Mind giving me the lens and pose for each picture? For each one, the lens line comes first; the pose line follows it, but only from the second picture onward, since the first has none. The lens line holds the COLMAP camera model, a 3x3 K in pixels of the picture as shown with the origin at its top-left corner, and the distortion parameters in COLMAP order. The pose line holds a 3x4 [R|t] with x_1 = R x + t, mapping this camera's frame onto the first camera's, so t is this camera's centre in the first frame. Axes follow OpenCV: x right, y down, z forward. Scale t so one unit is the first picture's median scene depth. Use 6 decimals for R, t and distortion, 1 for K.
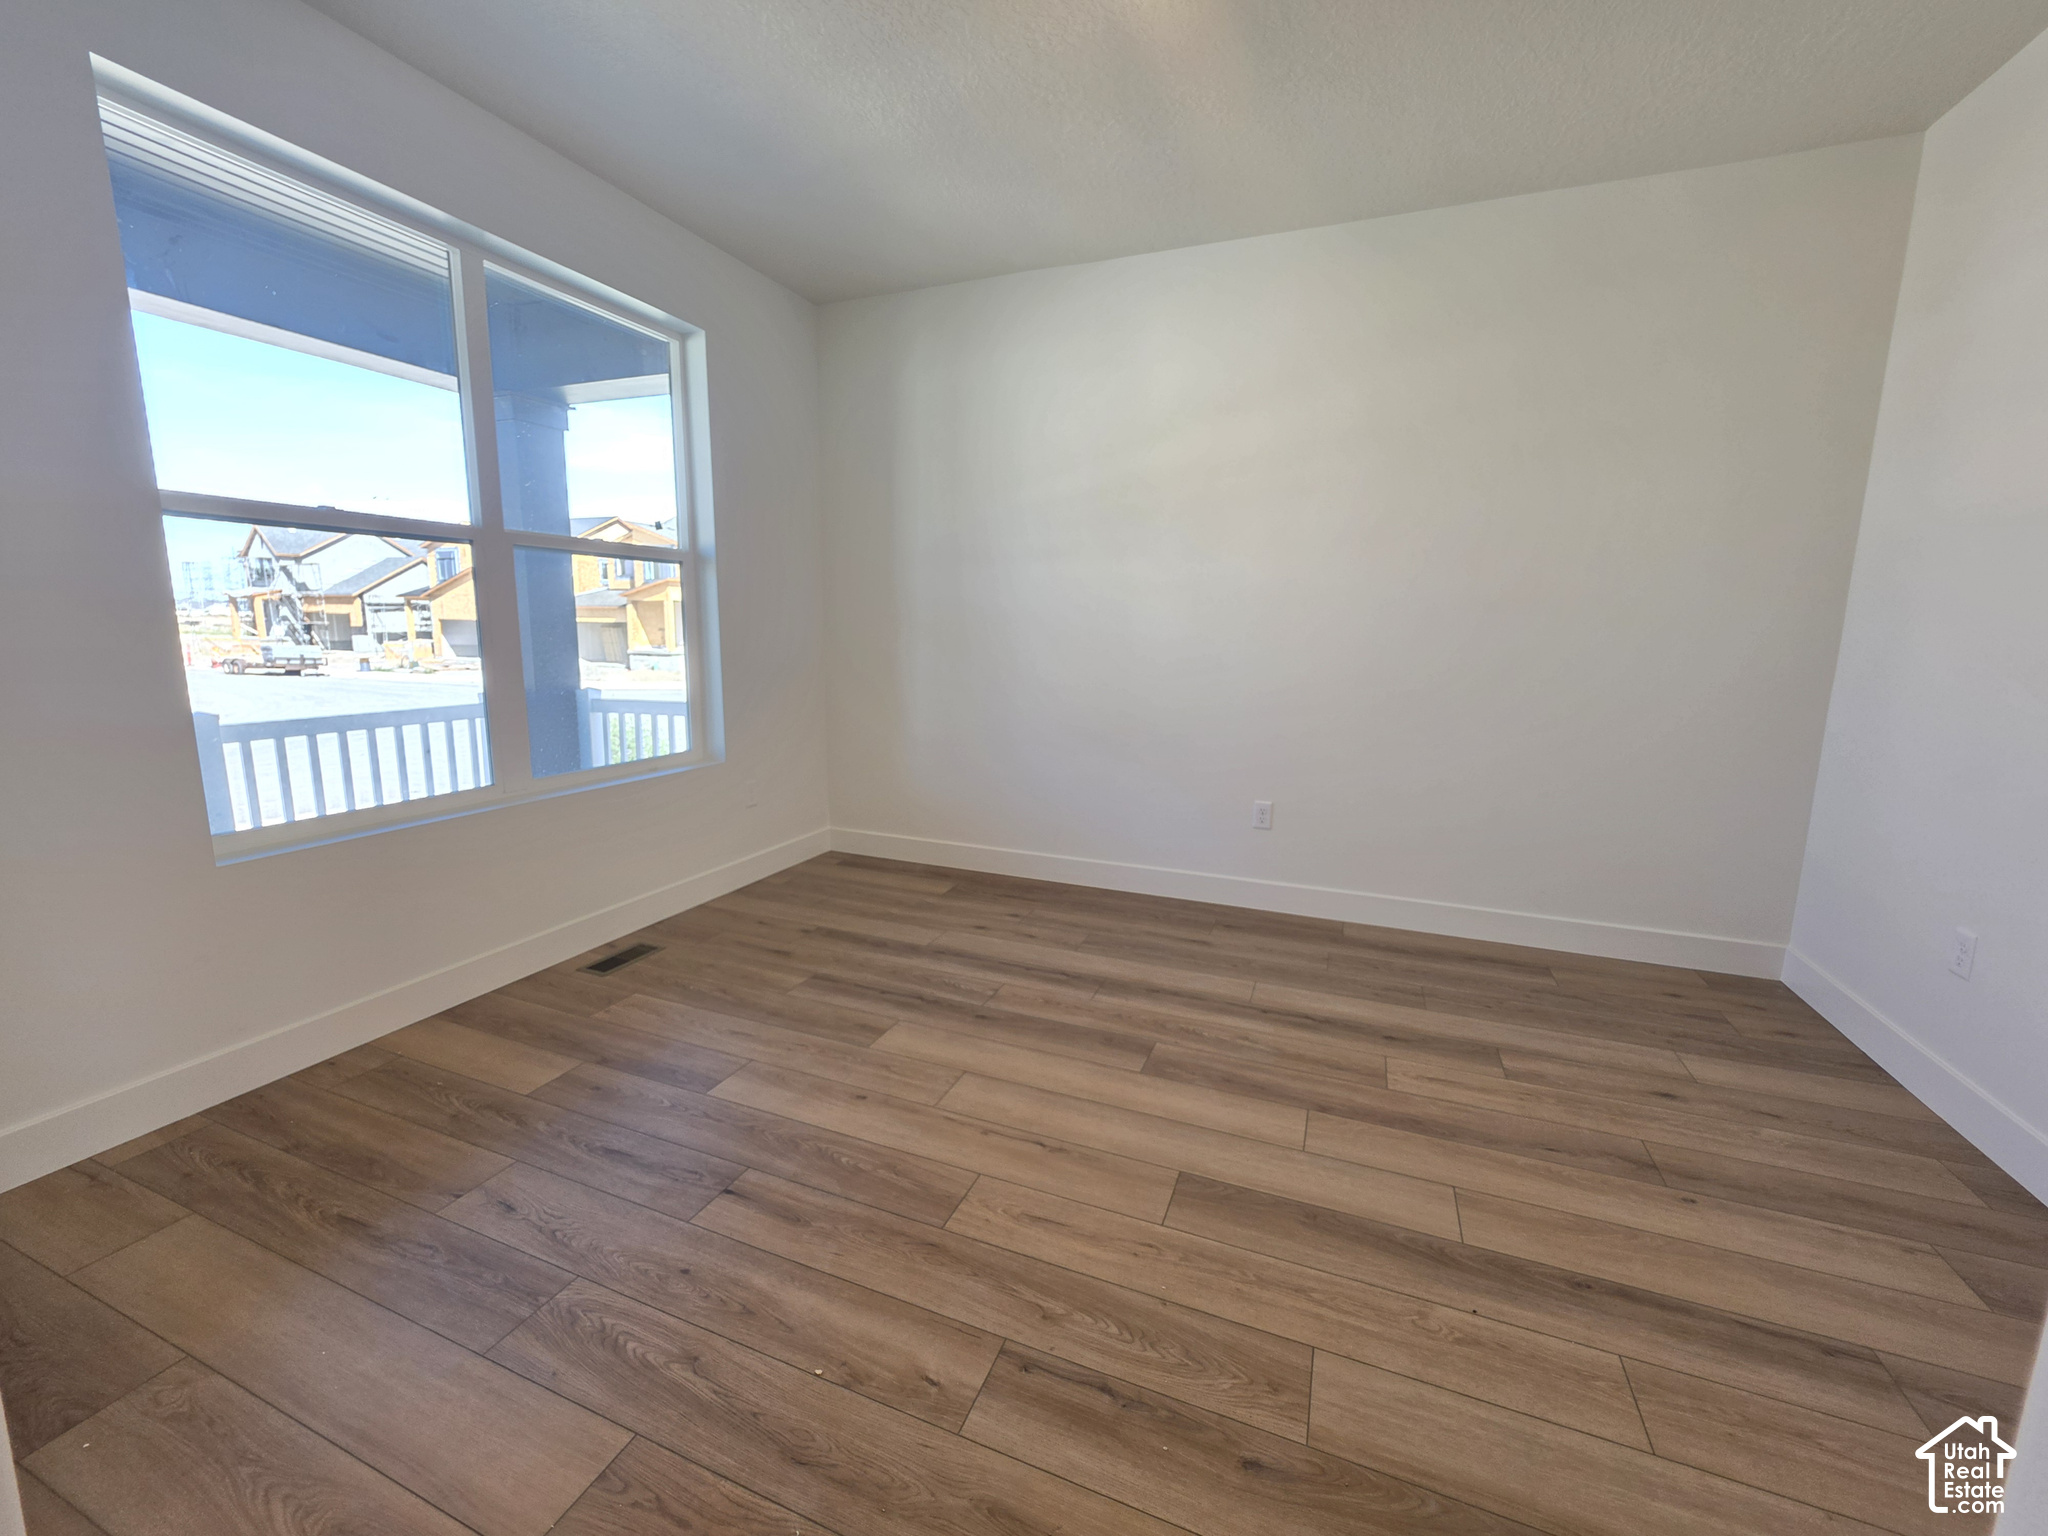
lens RADIAL K [[820.3, 0, 1018.8], [0, 820.3, 758.6], [0, 0, 1]] dist [-0.003868, 0.000827]
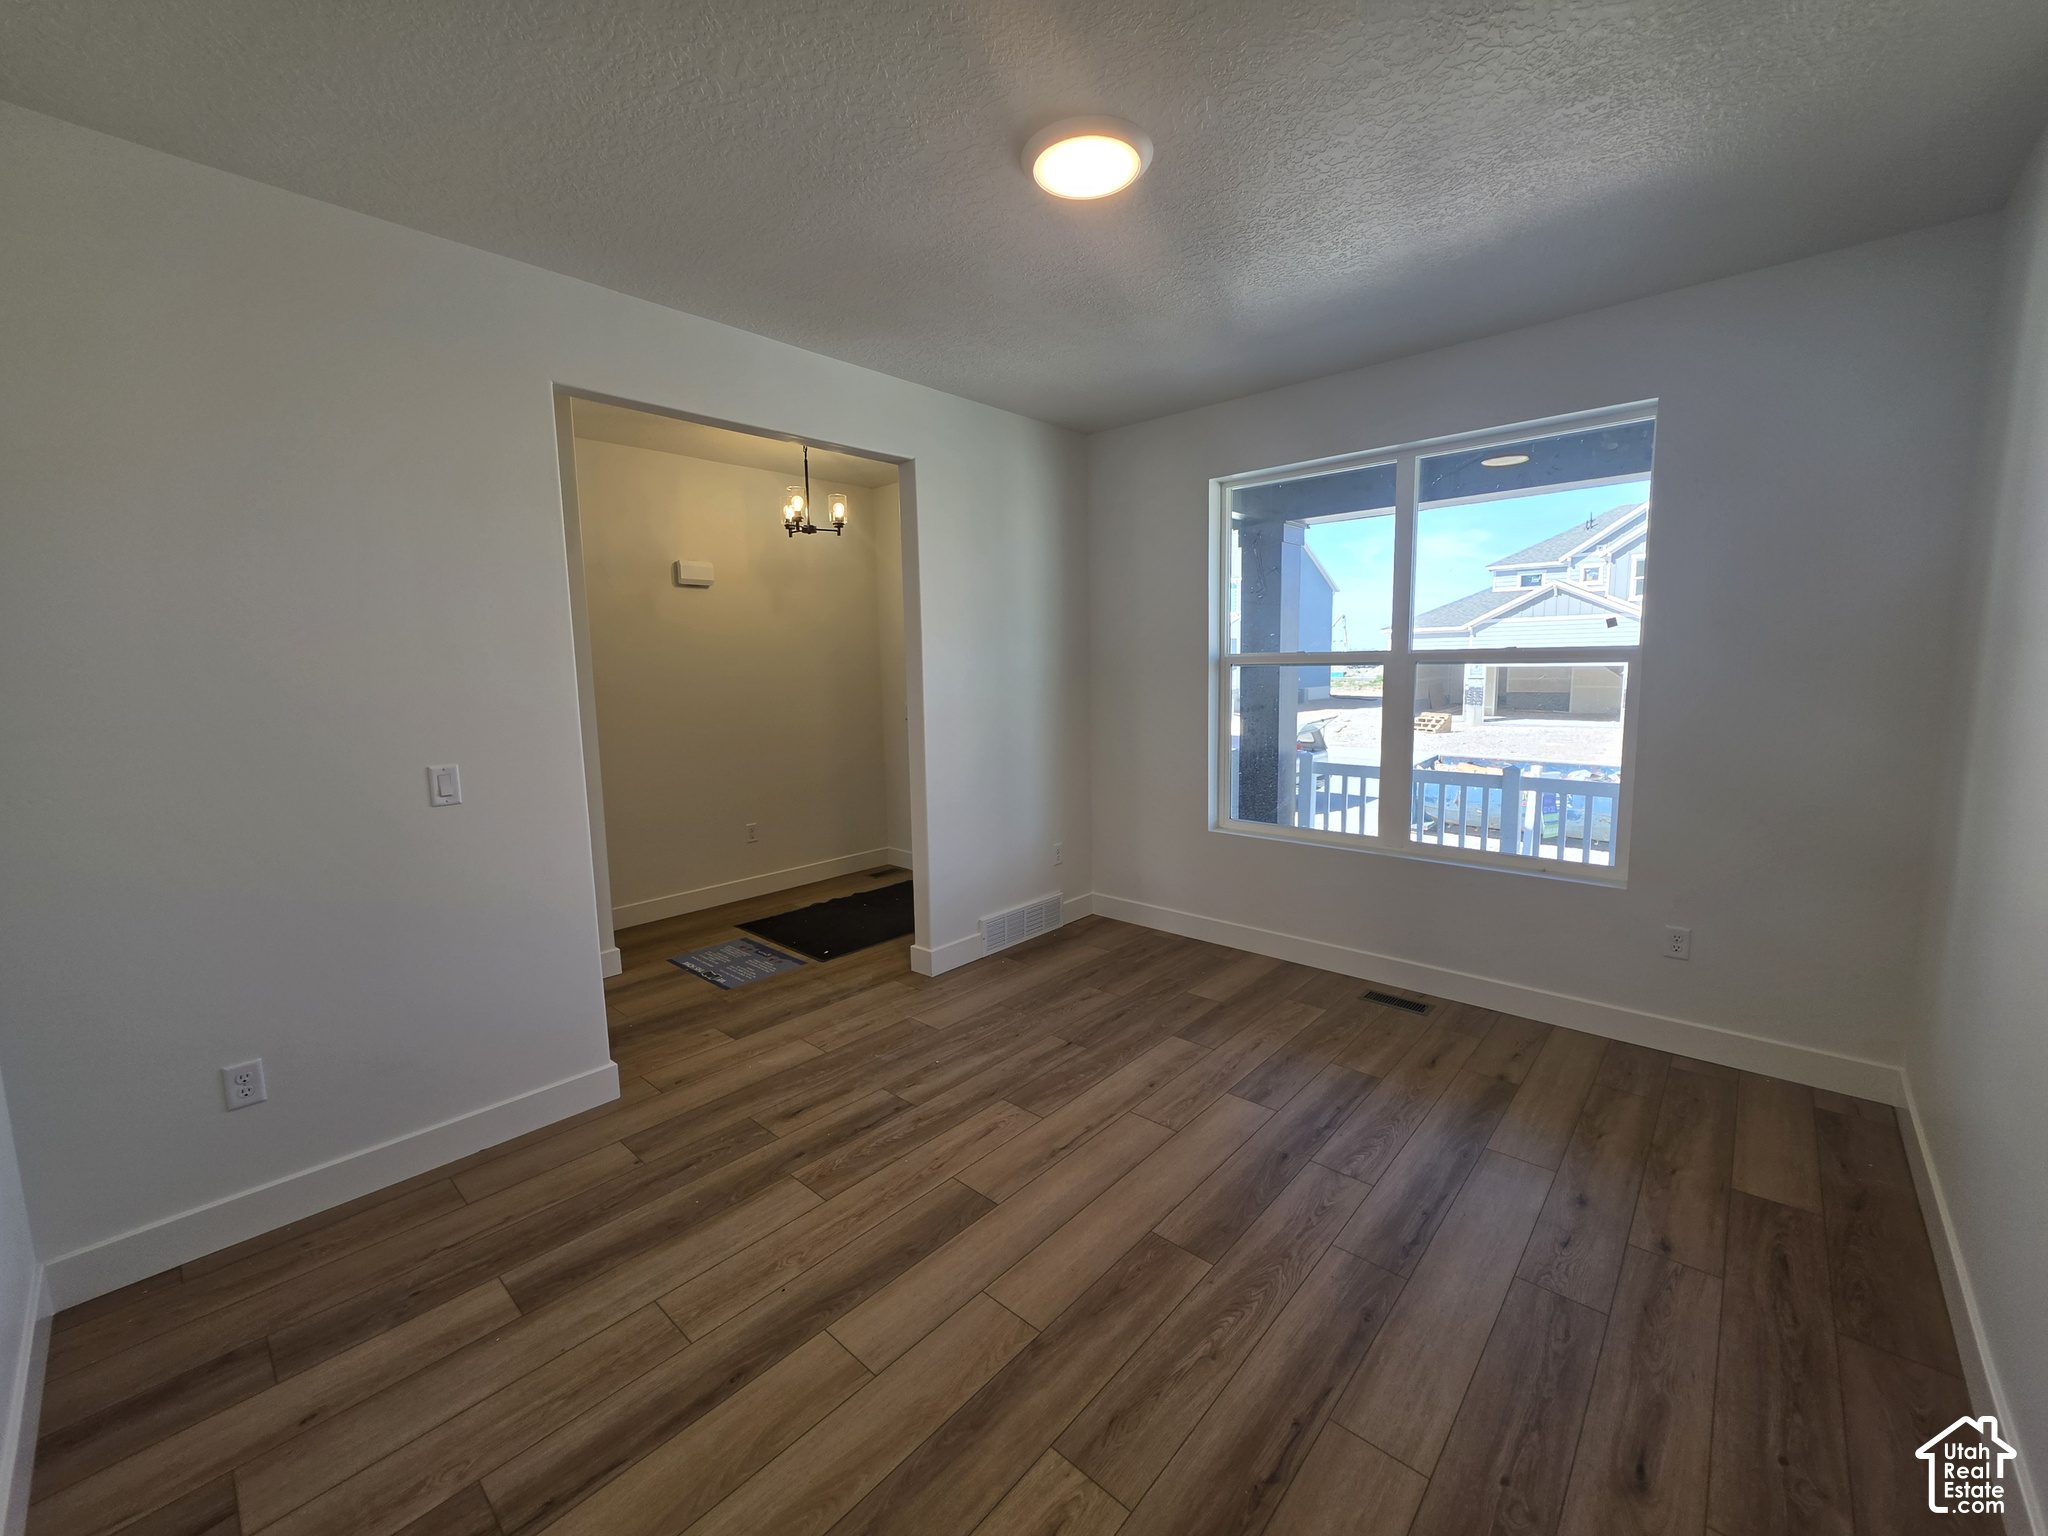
lens RADIAL K [[820.3, 0, 1018.8], [0, 820.3, 758.6], [0, 0, 1]] dist [-0.003868, 0.000827]
pose [[-0.338539, 0.099130, -0.935716, 1.226753], [-0.140223, 0.978016, 0.154344, -0.328056], [0.930446, 0.183460, -0.317196, 1.258160]]
